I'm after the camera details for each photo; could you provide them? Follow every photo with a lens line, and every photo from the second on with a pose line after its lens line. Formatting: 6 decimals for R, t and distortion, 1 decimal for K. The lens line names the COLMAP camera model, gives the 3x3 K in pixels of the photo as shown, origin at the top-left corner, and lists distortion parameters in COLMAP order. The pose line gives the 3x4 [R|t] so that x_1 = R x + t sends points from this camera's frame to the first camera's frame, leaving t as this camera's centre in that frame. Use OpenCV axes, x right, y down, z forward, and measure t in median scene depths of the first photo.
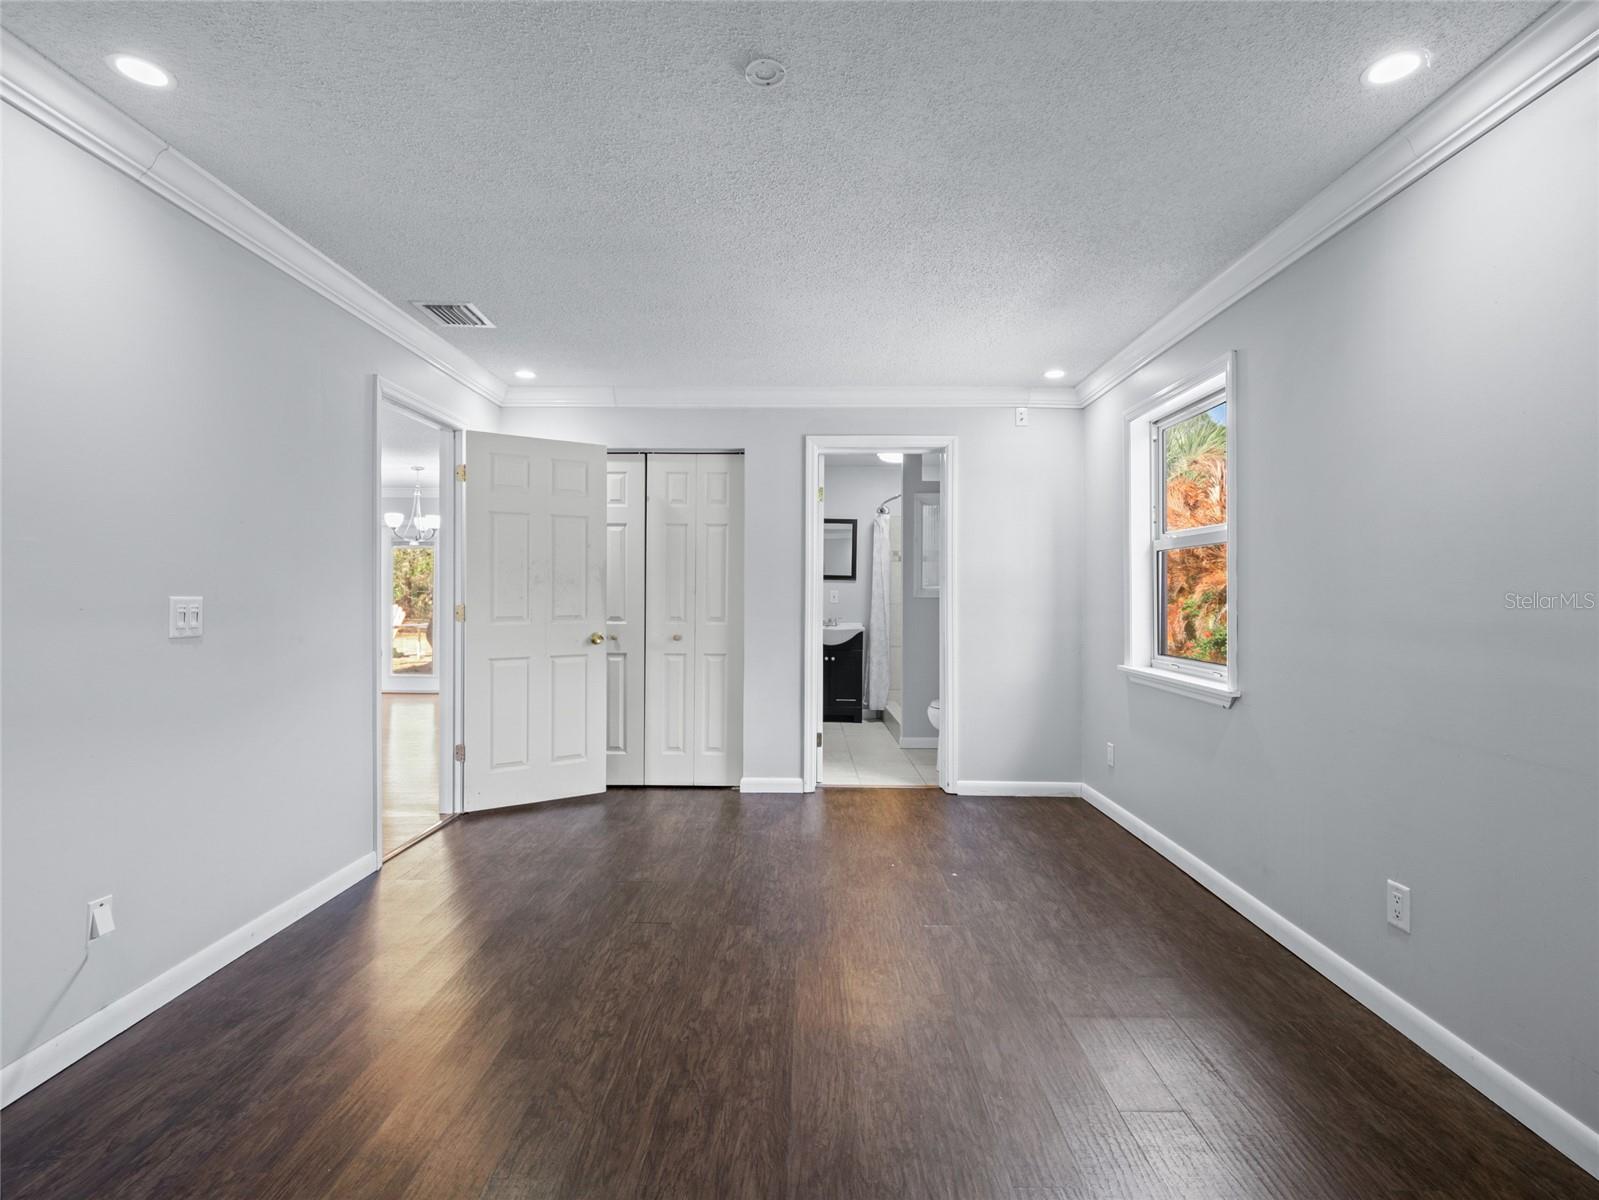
lens RADIAL K [[796.5, 0, 802.0], [0, 796.5, 600.5], [0, 0, 1]] dist [-0.006524, -0.000468]
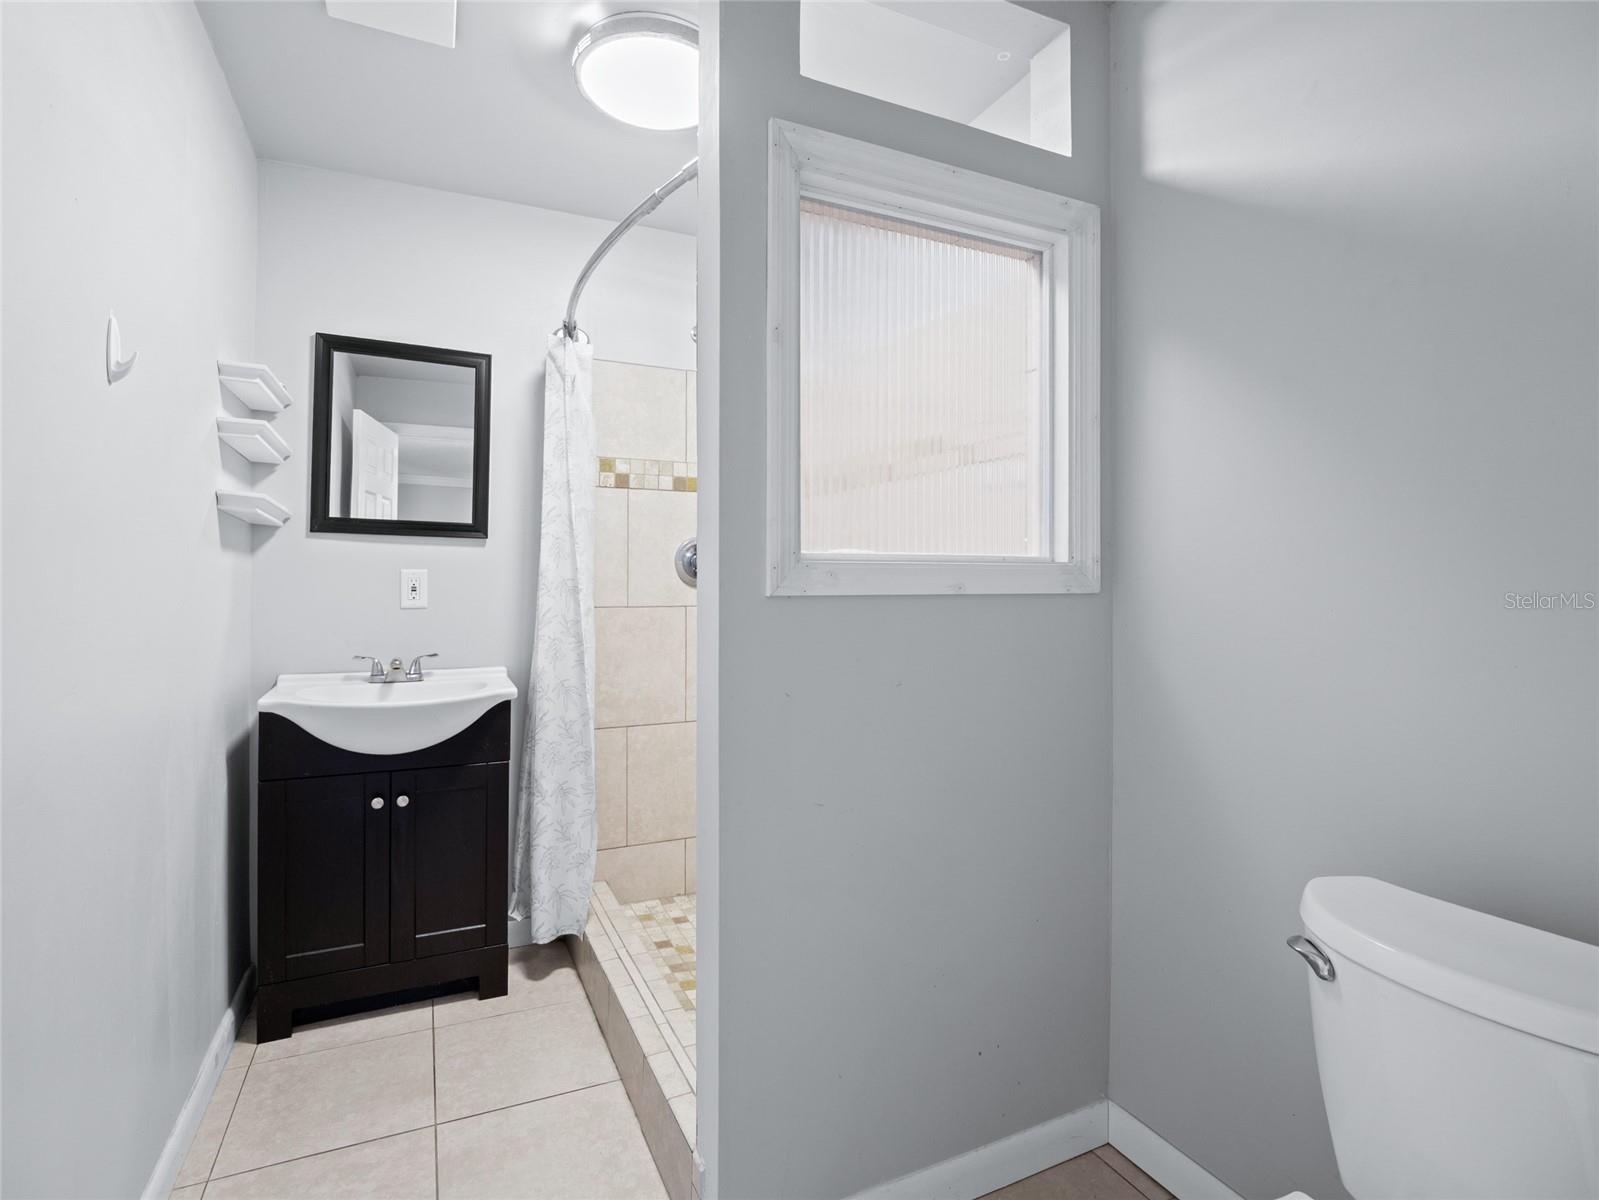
lens RADIAL K [[796.5, 0, 804.4], [0, 796.5, 591.0], [0, 0, 1]] dist [-0.006524, -0.000468]
pose [[0.903778, -0.001006, 0.428000, 0.046758], [-0.000728, 0.999992, 0.003888, -0.004813], [-0.428001, -0.003825, 0.903770, 0.661850]]
